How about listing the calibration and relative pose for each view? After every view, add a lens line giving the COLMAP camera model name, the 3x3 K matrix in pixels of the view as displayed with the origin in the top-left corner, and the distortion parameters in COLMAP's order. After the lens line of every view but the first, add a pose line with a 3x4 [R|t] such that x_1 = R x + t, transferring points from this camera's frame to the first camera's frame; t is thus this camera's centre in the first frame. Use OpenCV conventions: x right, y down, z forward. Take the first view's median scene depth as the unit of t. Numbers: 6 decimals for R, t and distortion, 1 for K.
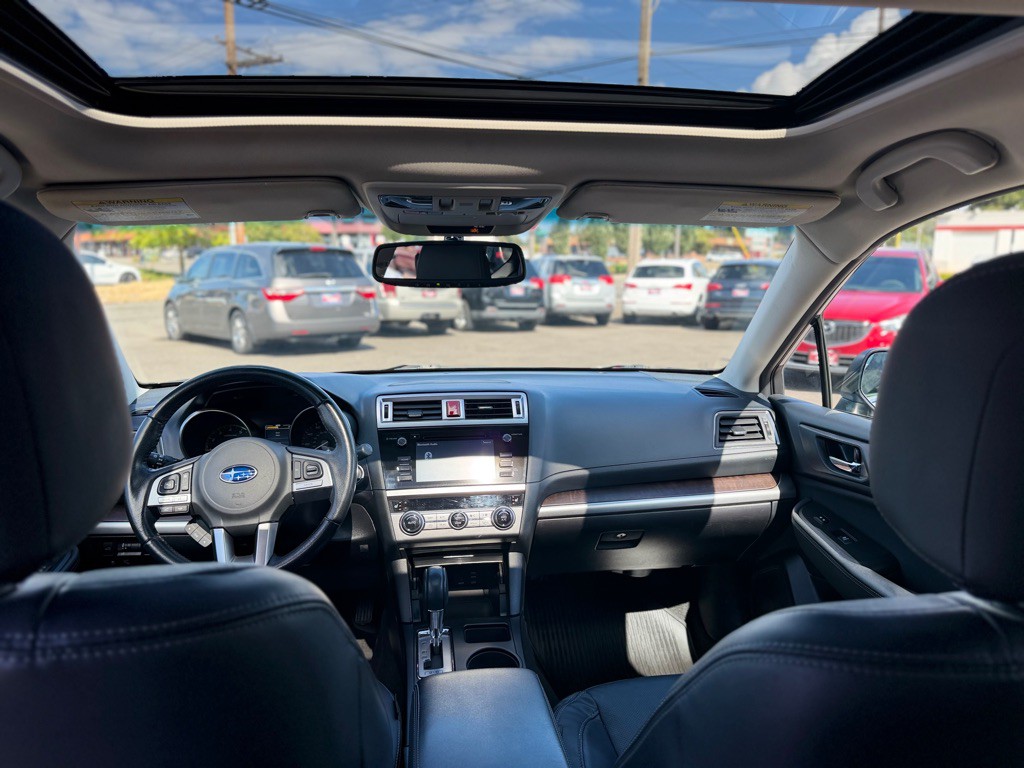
lens RADIAL K [[728.7, 0, 515.8], [0, 728.7, 387.2], [0, 0, 1]] dist [0.022396, -0.034197]
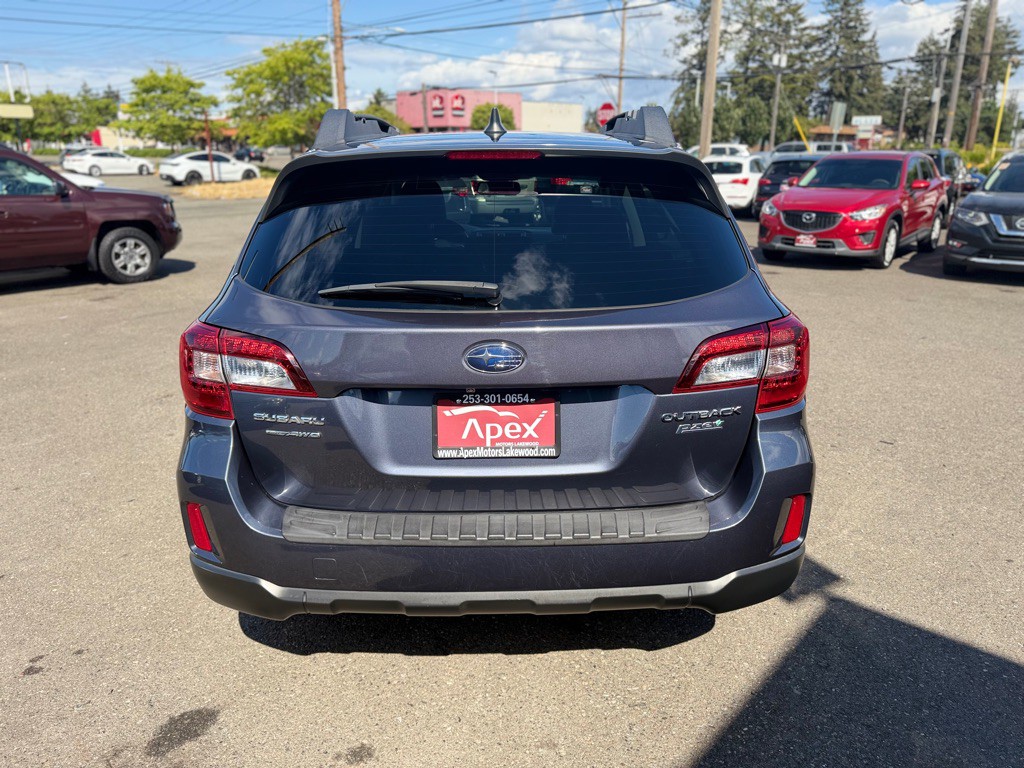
lens RADIAL K [[728.7, 0, 514.9], [0, 728.7, 390.1], [0, 0, 1]] dist [0.022396, -0.034197]
pose [[0.992422, 0.028311, -0.119573, 0.034313], [-0.010922, 0.989569, 0.143643, 0.019960], [0.122392, -0.141249, 0.982379, -0.189343]]
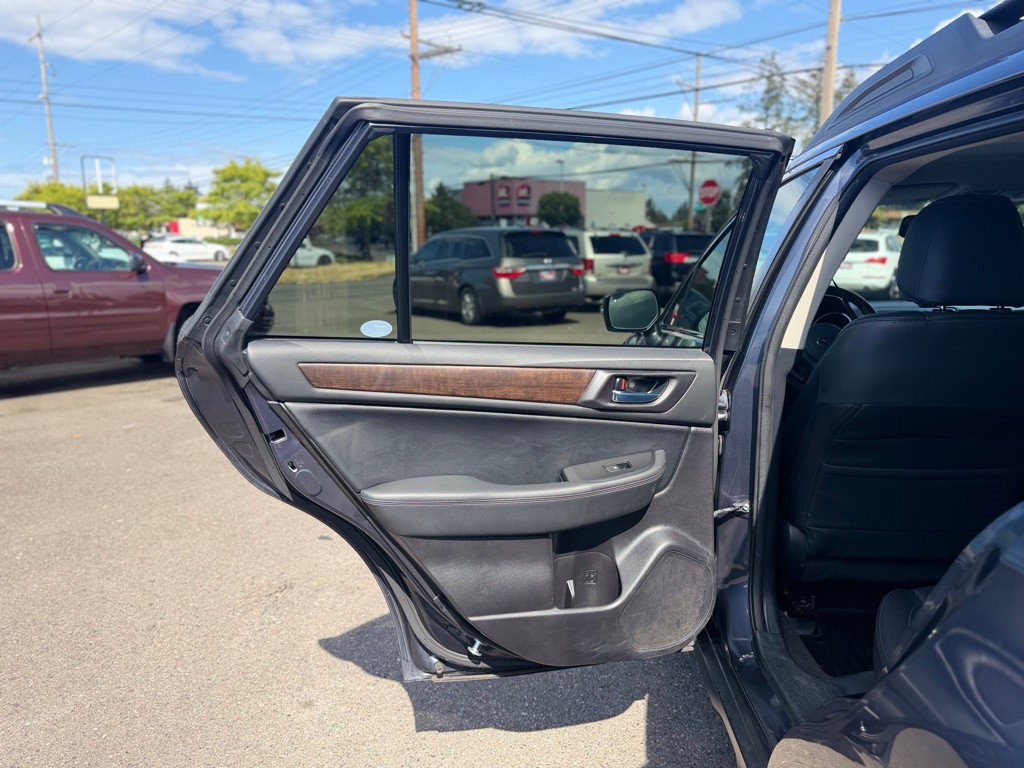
lens RADIAL K [[728.7, 0, 511.3], [0, 728.7, 396.2], [0, 0, 1]] dist [0.022396, -0.034197]
pose [[0.980455, 0.023470, -0.195341, -0.058823], [-0.015897, 0.999063, 0.040247, 0.012555], [0.196103, -0.036355, 0.979909, -0.069171]]
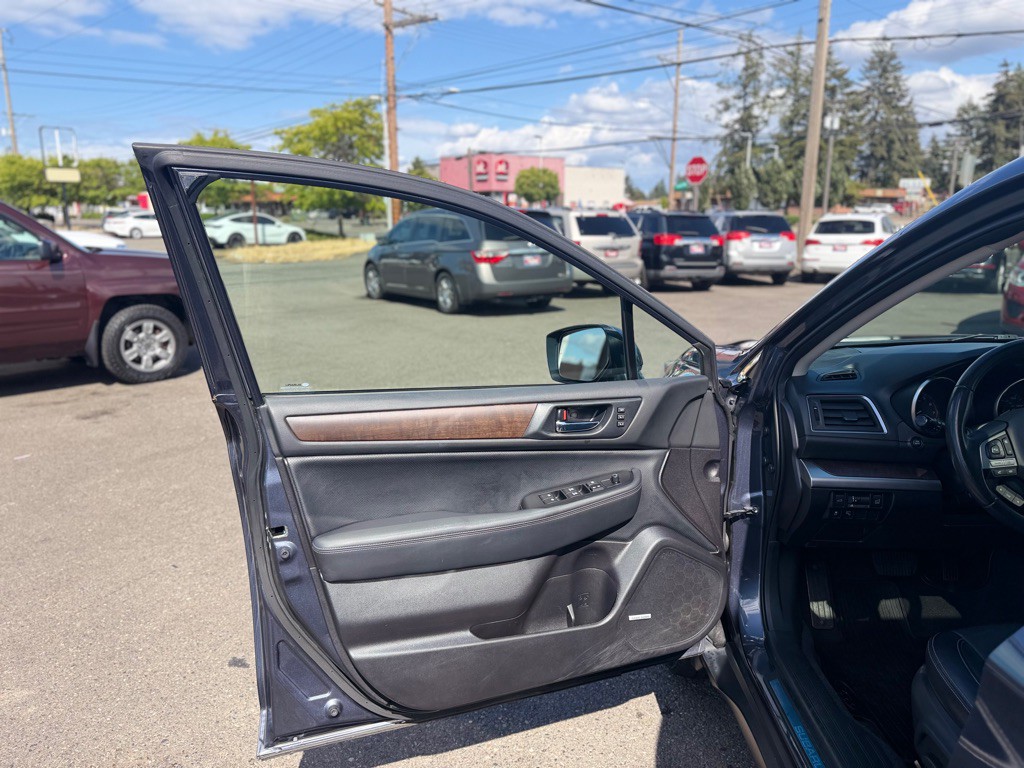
lens RADIAL K [[726.6, 0, 517.8], [0, 726.6, 385.5], [0, 0, 1]] dist [0.017372, -0.026655]
pose [[0.987357, 0.023872, -0.156704, -0.074608], [-0.014967, 0.998218, 0.057761, -0.002948], [0.157804, -0.054686, 0.985955, -0.006989]]
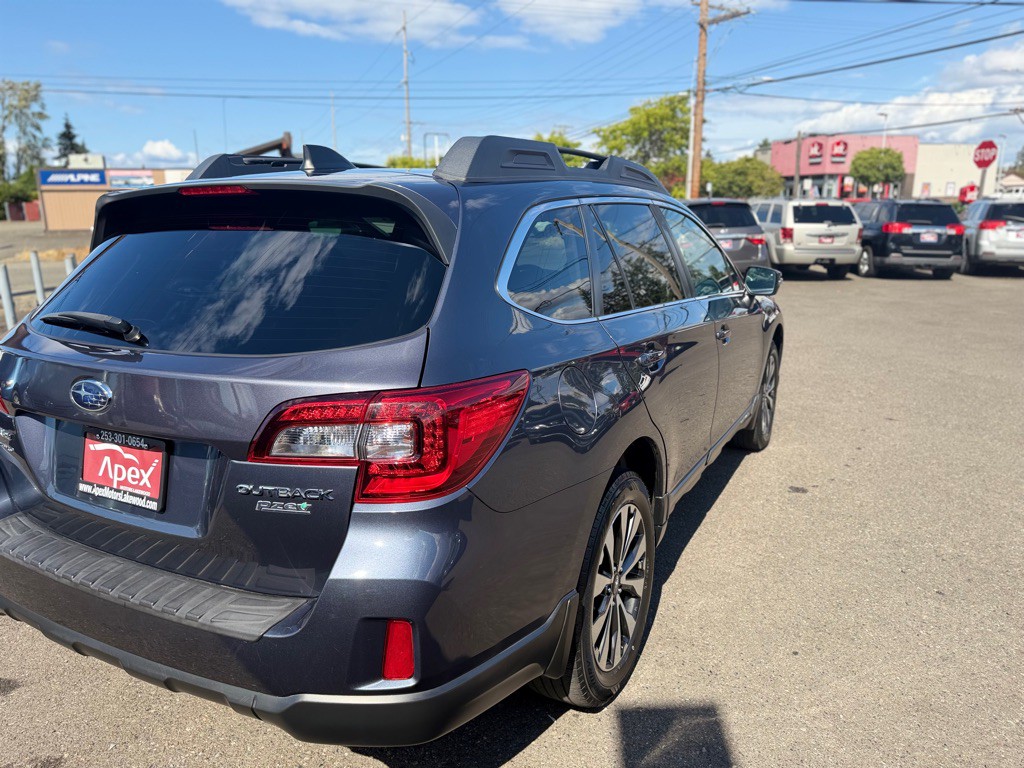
lens RADIAL K [[728.7, 0, 517.0], [0, 728.7, 390.5], [0, 0, 1]] dist [0.022396, -0.034197]
pose [[0.817538, 0.121439, -0.562925, 0.122346], [-0.077140, 0.991796, 0.101928, 0.015196], [0.570685, -0.039906, 0.820199, -0.135146]]
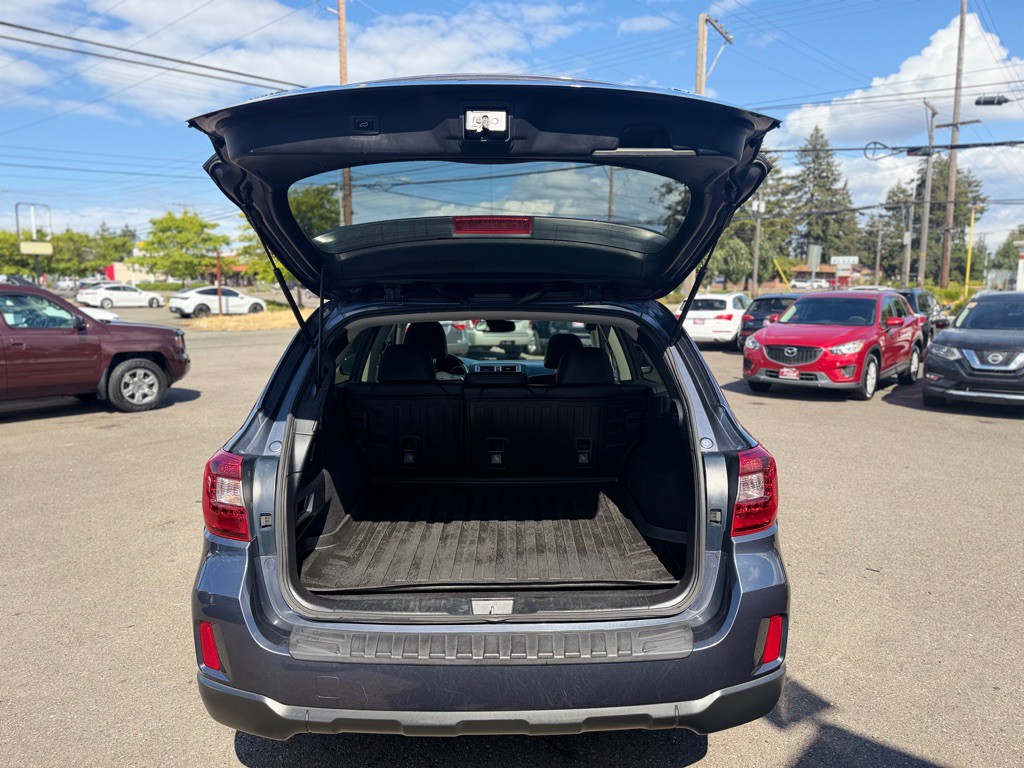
lens RADIAL K [[728.7, 0, 514.2], [0, 728.7, 385.5], [0, 0, 1]] dist [0.022396, -0.034197]
pose [[0.992993, 0.009908, -0.117756, 0.035903], [-0.014334, 0.999220, -0.036806, 0.018956], [0.117299, 0.038236, 0.992360, -0.201881]]
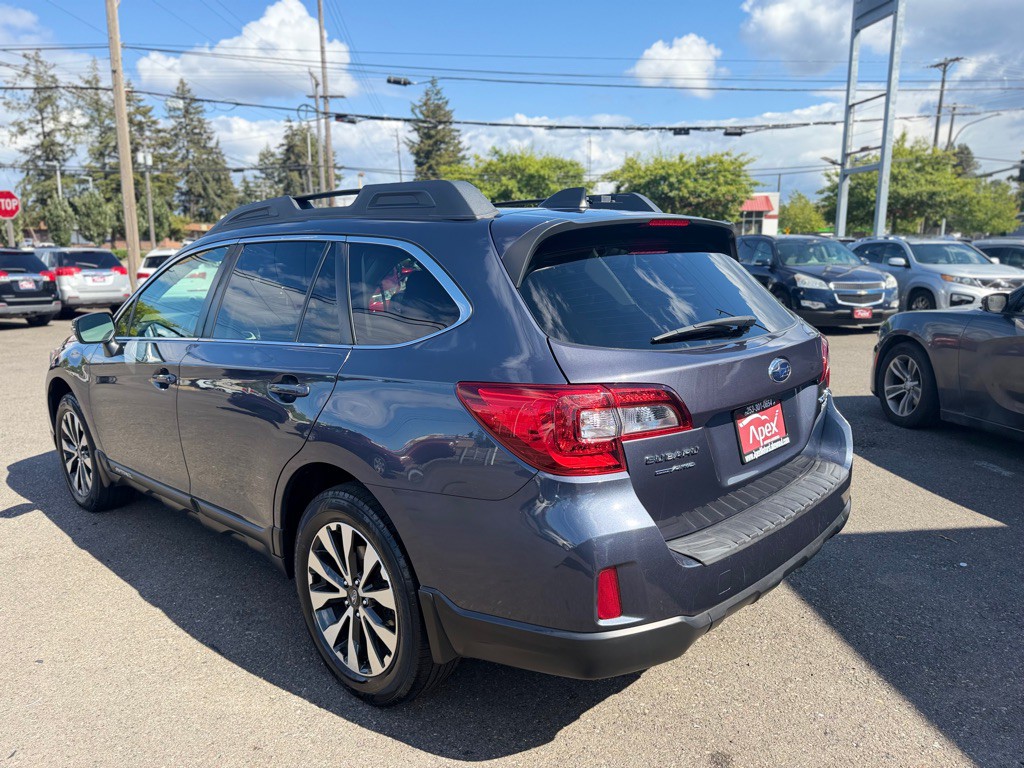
lens RADIAL K [[728.7, 0, 508.8], [0, 728.7, 390.2], [0, 0, 1]] dist [0.022396, -0.034197]
pose [[0.781758, -0.131710, 0.609513, -0.104317], [0.116804, 0.991068, 0.064348, 0.019344], [-0.612544, 0.020889, 0.790160, -0.162853]]
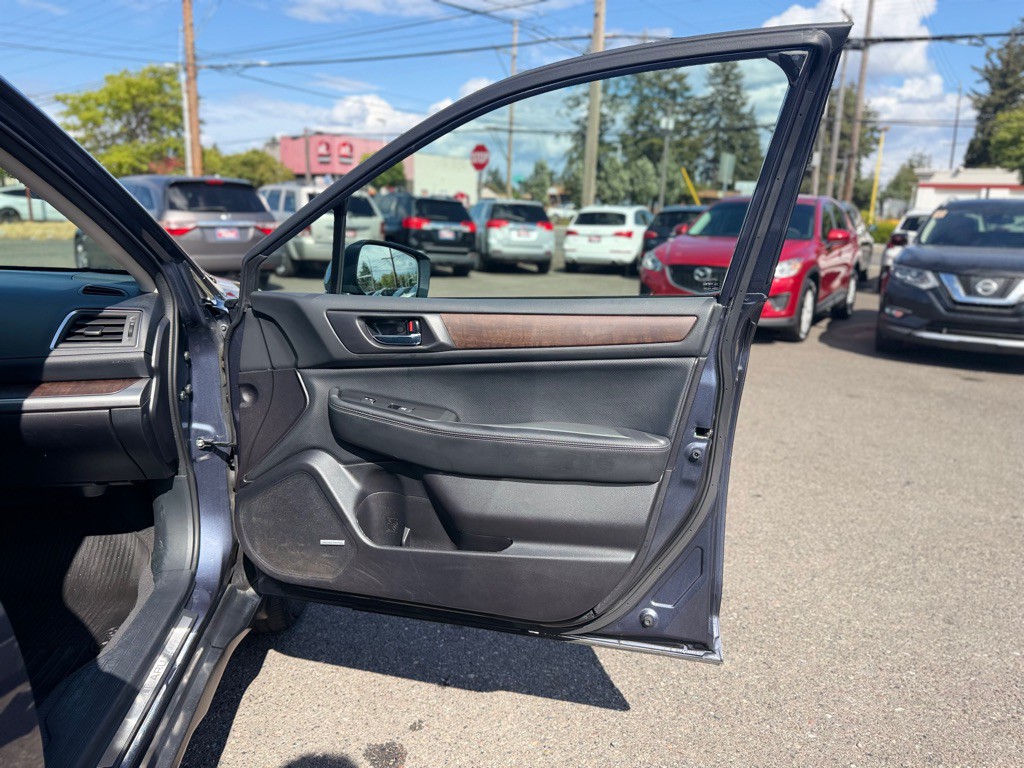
lens RADIAL K [[728.7, 0, 513.4], [0, 728.7, 394.1], [0, 0, 1]] dist [0.022396, -0.034197]
pose [[0.999689, 0.022908, 0.009899, 0.081965], [-0.023591, 0.996866, 0.075510, 0.005192], [-0.008139, -0.075720, 0.997096, 0.011554]]
